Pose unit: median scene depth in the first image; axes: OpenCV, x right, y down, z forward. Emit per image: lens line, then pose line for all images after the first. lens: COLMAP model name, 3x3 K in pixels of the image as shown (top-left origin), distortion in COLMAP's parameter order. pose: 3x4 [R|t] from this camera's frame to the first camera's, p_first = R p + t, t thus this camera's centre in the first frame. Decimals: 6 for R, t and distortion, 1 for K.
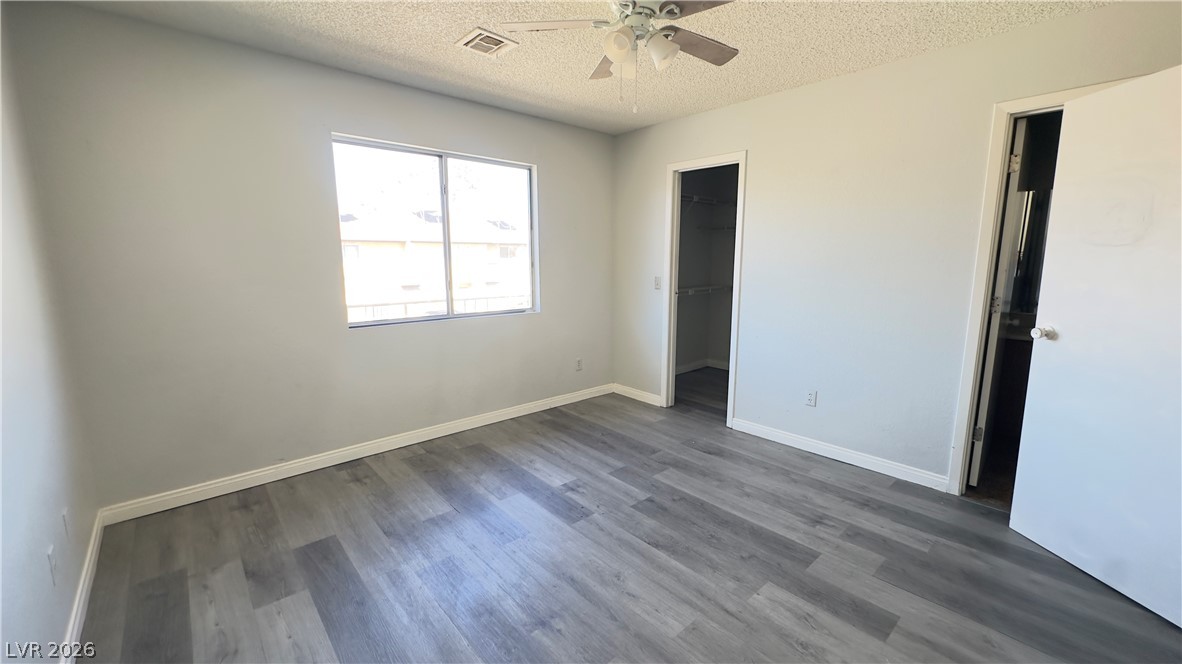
lens RADIAL K [[472.4, 0, 594.6], [0, 472.4, 327.5], [0, 0, 1]] dist [-0.001311, 0.001150]
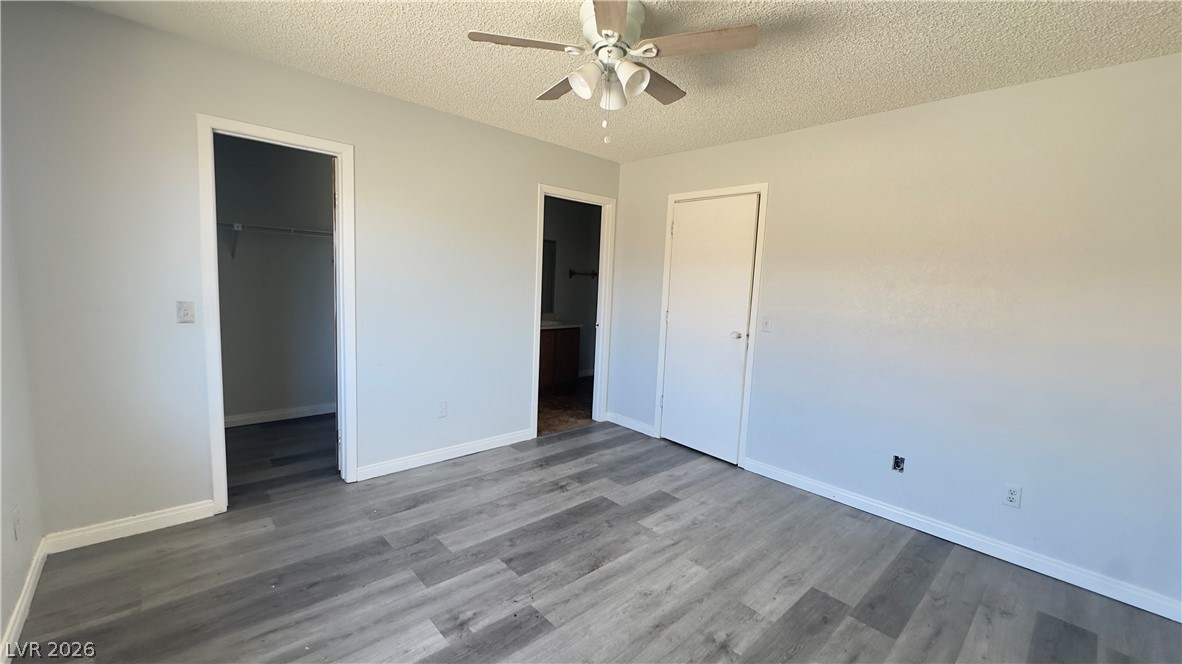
lens RADIAL K [[472.4, 0, 586.5], [0, 472.4, 330.8], [0, 0, 1]] dist [-0.001311, 0.001150]
pose [[-0.002549, -0.114986, 0.993364, -0.623042], [0.100978, 0.988260, 0.114654, -0.124172], [-0.994885, 0.100601, 0.009092, 0.716399]]
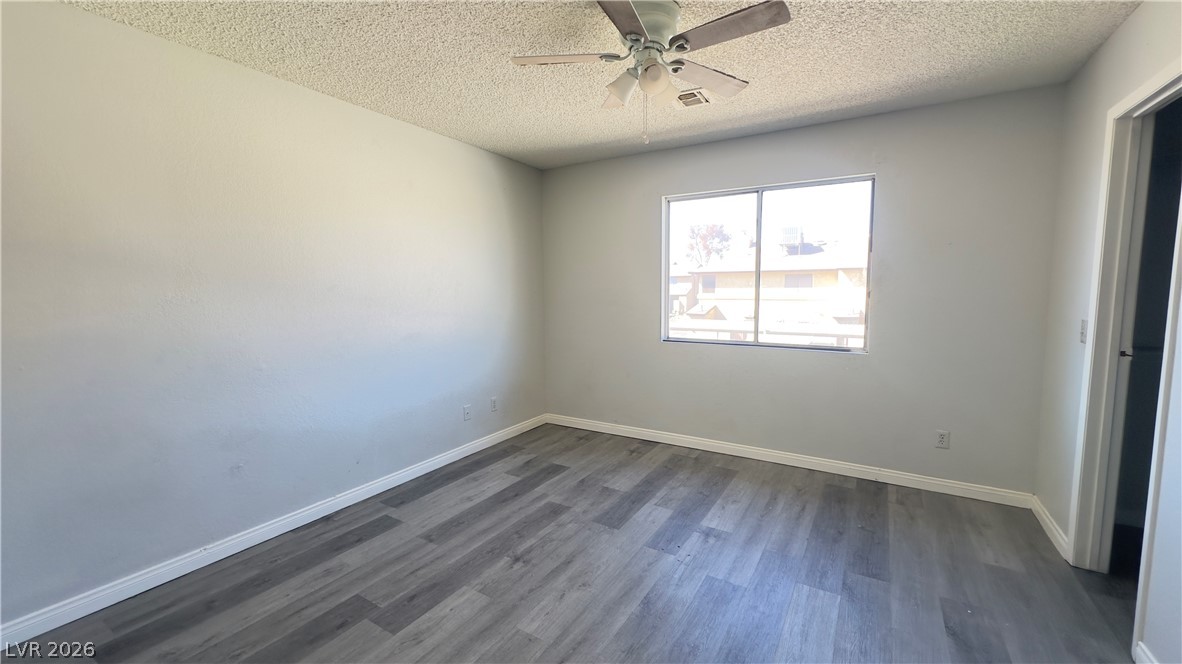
lens RADIAL K [[472.4, 0, 590.6], [0, 472.4, 330.1], [0, 0, 1]] dist [-0.001311, 0.001150]
pose [[0.282704, 0.082166, -0.955682, 0.690721], [-0.135101, 0.989803, 0.045135, -0.062532], [0.949645, 0.116353, 0.290922, 0.429602]]
